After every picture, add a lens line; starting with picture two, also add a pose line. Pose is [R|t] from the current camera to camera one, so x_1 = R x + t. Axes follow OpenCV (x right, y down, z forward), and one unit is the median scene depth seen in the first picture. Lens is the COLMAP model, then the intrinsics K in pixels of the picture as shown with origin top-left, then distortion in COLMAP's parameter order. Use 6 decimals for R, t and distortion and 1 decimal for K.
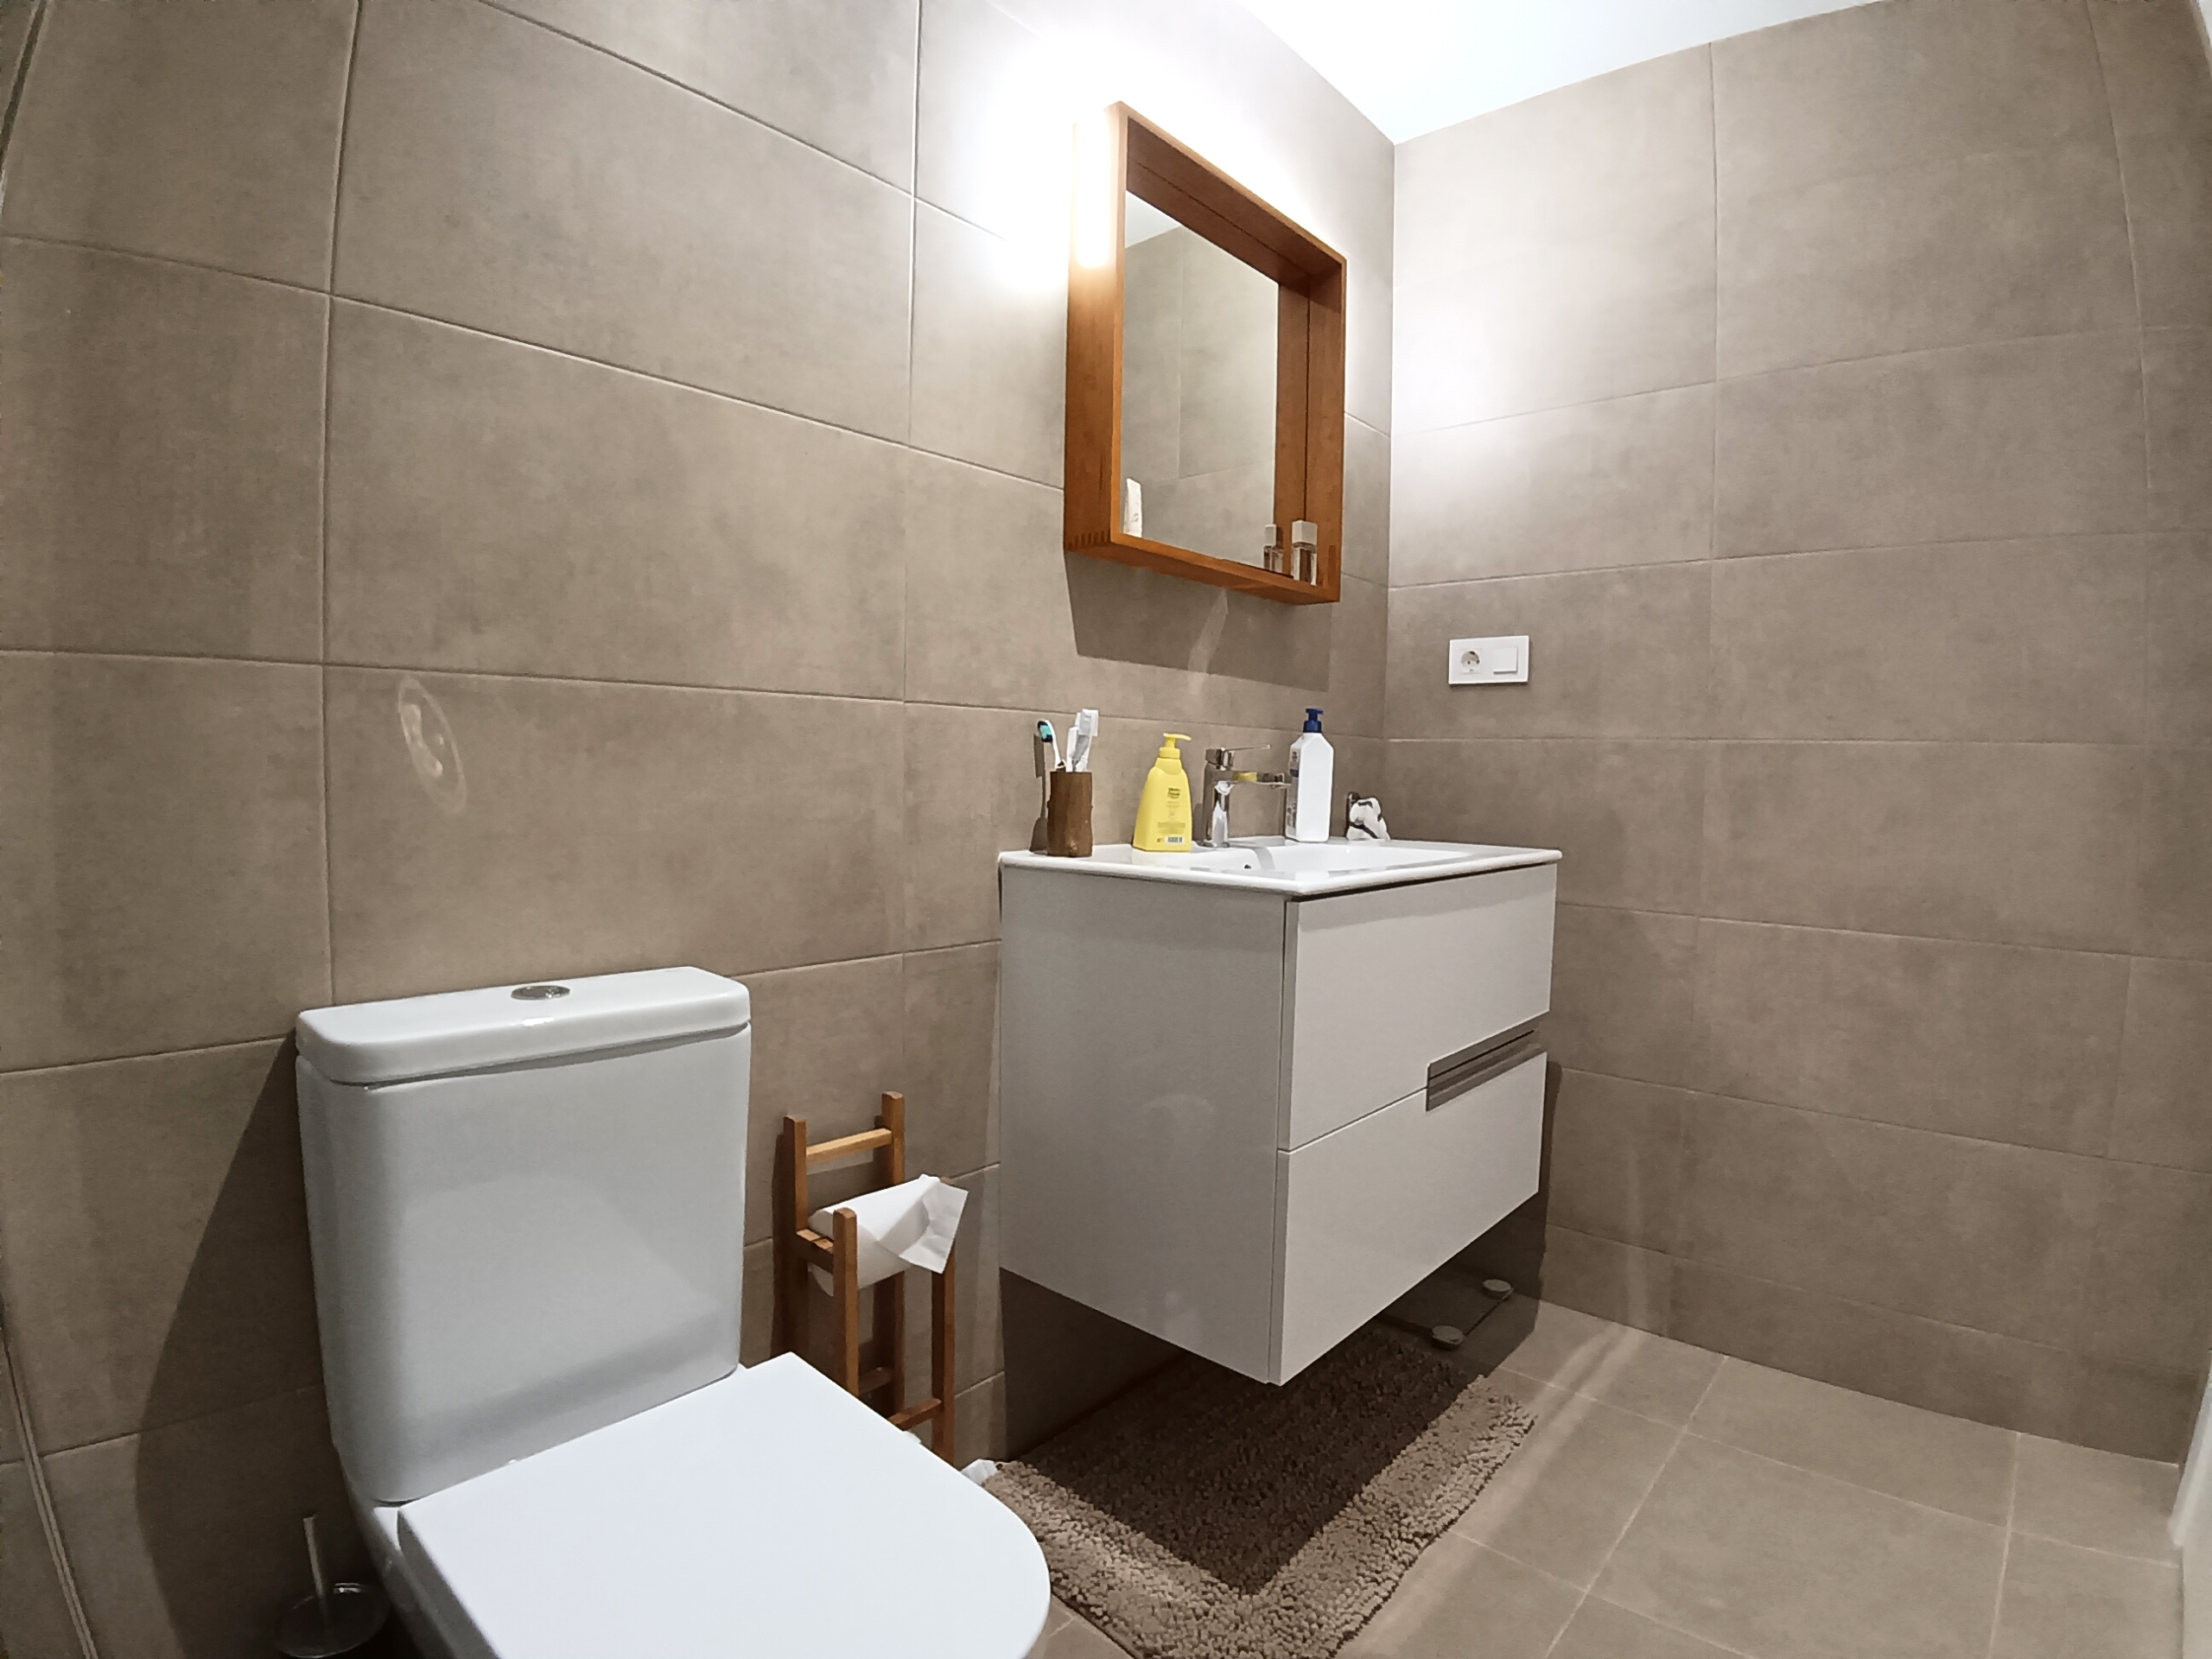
lens RADIAL K [[1113.4, 0, 1106.0], [0, 1113.4, 829.5], [0, 0, 1]] dist [-0.100383, 0.014236]
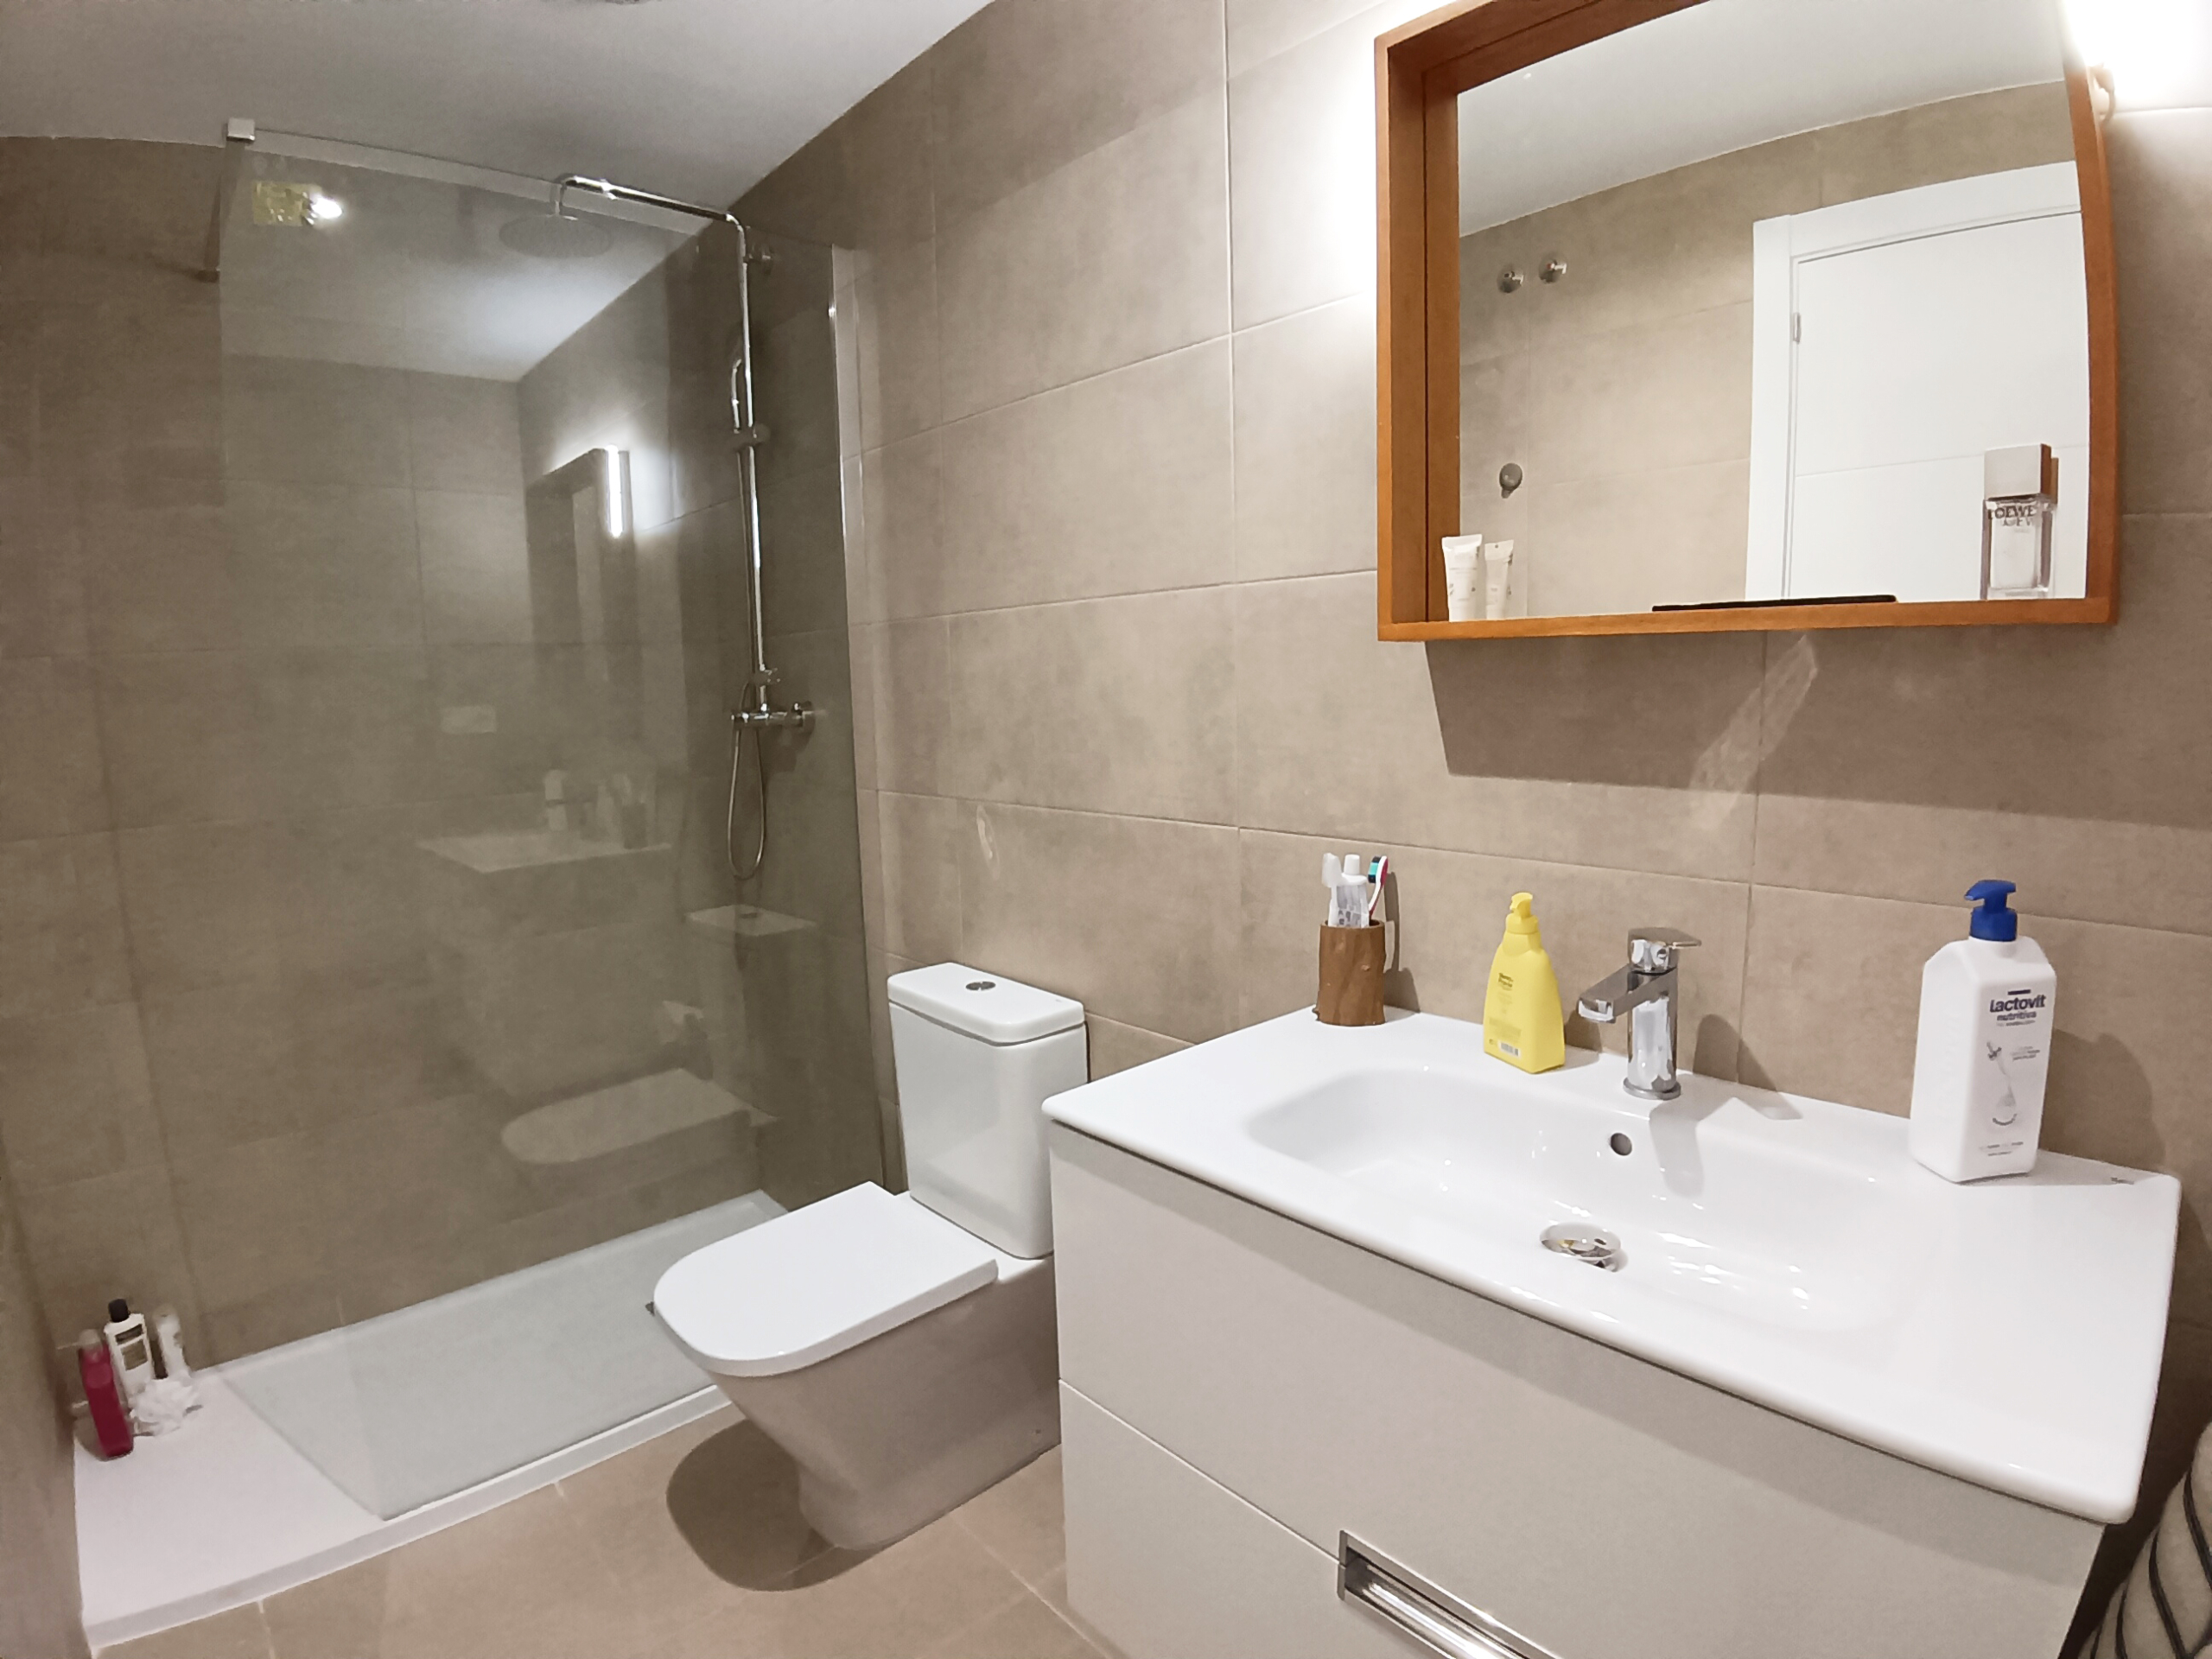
lens RADIAL K [[1113.4, 0, 1106.0], [0, 1113.4, 829.5], [0, 0, 1]] dist [-0.100383, 0.014236]
pose [[-0.100977, 0.119034, -0.987742, 0.907696], [-0.026444, 0.992145, 0.122268, -0.247104], [0.994537, 0.038466, -0.097036, 1.006450]]
